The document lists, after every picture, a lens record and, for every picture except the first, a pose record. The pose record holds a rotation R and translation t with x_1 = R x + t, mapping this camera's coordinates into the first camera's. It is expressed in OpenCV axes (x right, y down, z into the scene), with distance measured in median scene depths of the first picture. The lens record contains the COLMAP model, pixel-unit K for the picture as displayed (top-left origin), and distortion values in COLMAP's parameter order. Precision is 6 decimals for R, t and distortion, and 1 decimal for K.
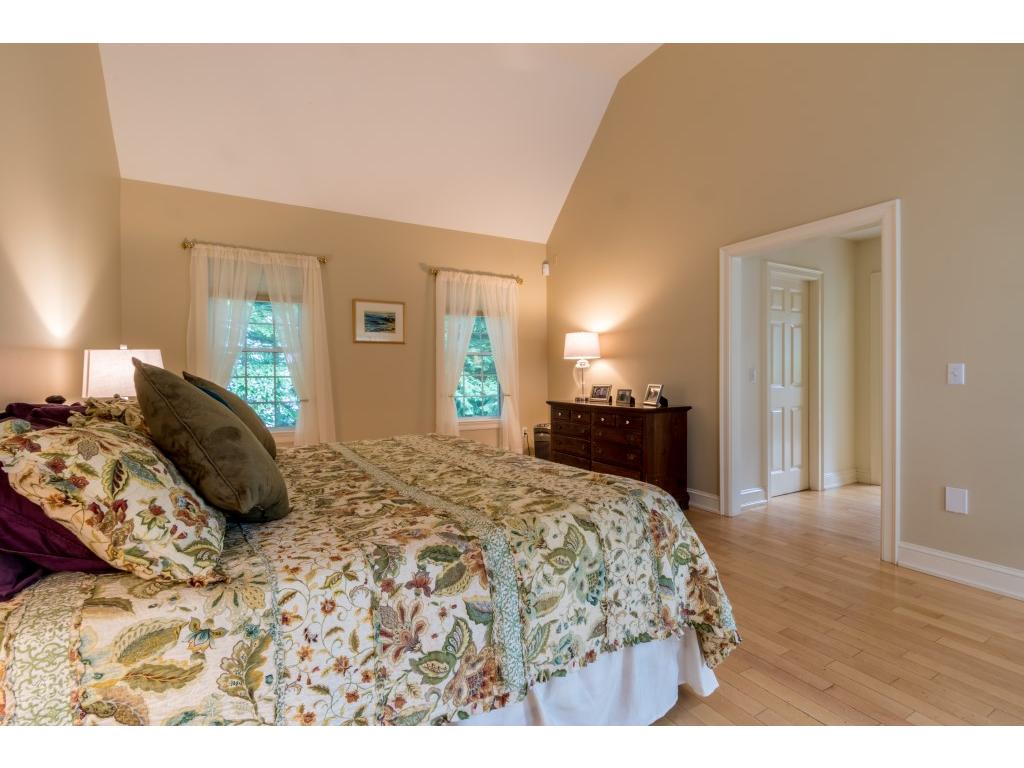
lens RADIAL K [[467.4, 0, 505.2], [0, 467.4, 383.4], [0, 0, 1]] dist [0.023146, -0.016483]
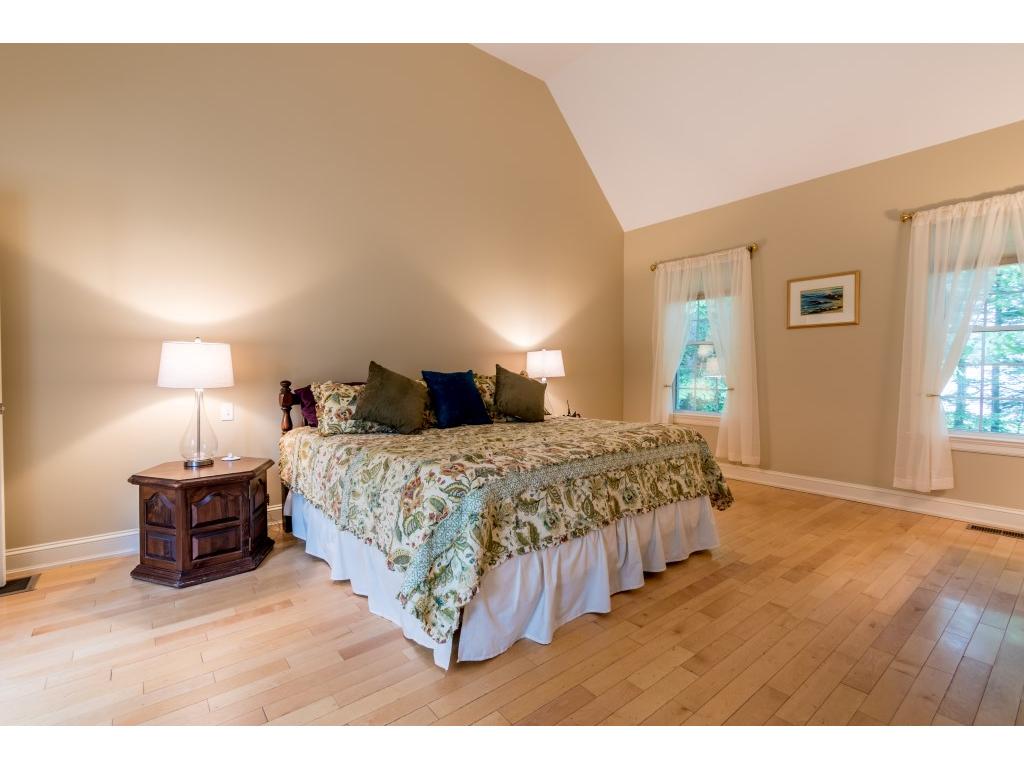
lens RADIAL K [[467.4, 0, 505.2], [0, 467.4, 383.4], [0, 0, 1]] dist [0.023146, -0.016483]
pose [[0.163561, 0.040192, -0.985714, 0.486050], [-0.013846, 0.999165, 0.038443, -0.009319], [0.986436, 0.007361, 0.163981, 0.315572]]
